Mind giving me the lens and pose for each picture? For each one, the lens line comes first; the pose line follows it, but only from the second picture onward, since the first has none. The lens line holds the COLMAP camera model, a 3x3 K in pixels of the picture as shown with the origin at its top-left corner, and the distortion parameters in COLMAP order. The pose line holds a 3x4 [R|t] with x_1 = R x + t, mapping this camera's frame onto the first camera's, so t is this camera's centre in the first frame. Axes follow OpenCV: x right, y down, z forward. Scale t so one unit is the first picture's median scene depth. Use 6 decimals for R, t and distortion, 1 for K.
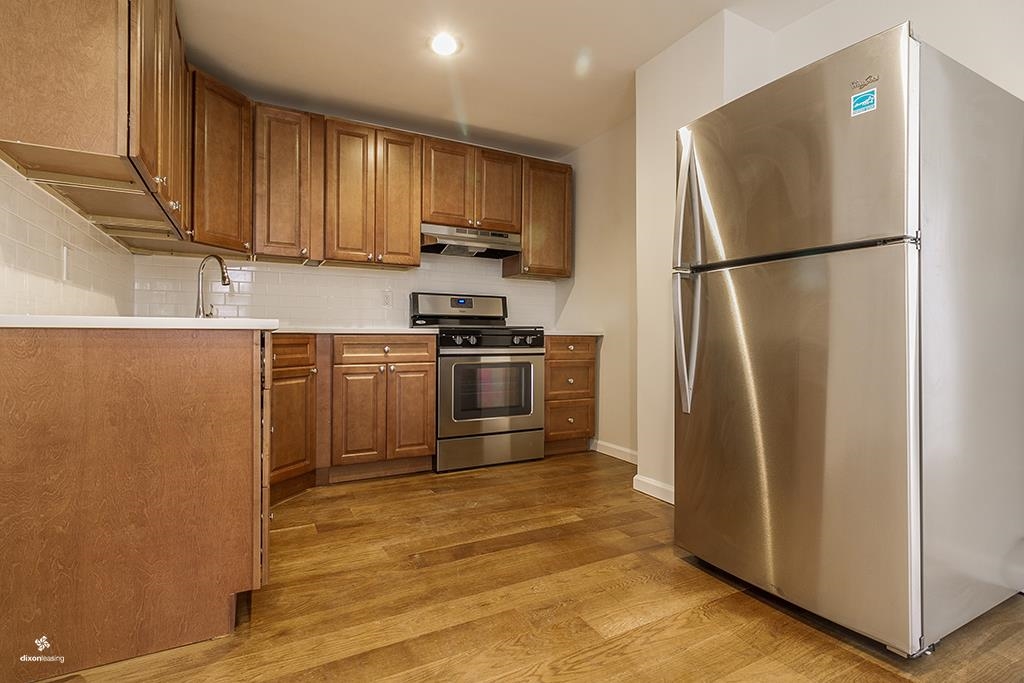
lens RADIAL K [[474.5, 0, 510.0], [0, 474.5, 332.1], [0, 0, 1]] dist [-0.026330, 0.000261]
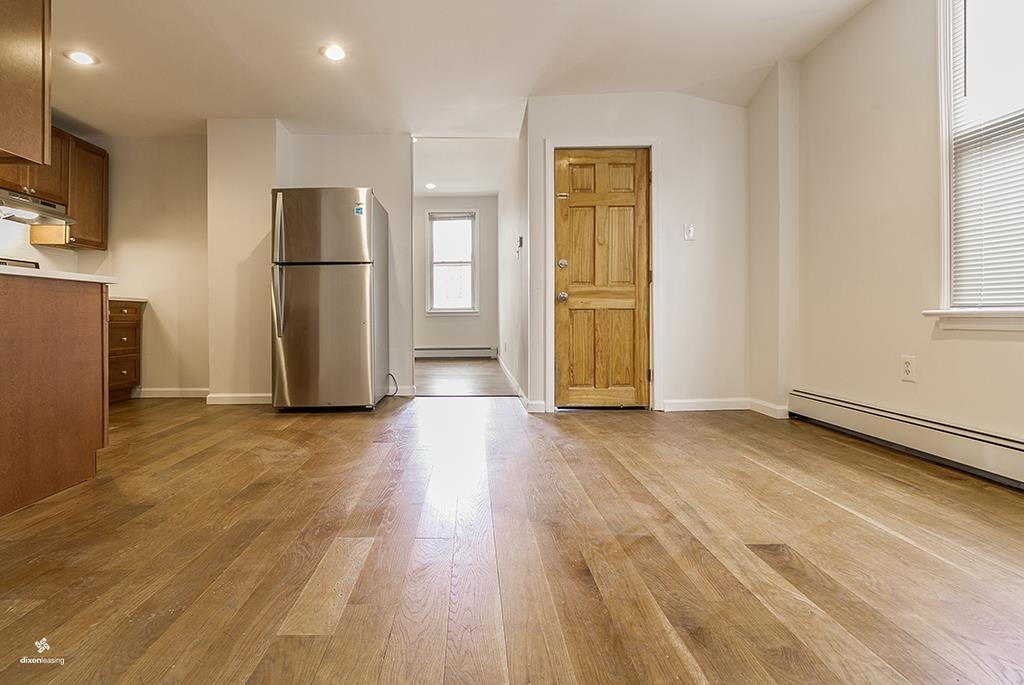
lens RADIAL K [[474.5, 0, 510.0], [0, 474.5, 333.1], [0, 0, 1]] dist [-0.026330, 0.000261]
pose [[0.381179, -0.025945, 0.924137, -0.586408], [-0.012579, 0.999368, 0.033245, 0.035594], [-0.924416, -0.024297, 0.380612, -0.351179]]
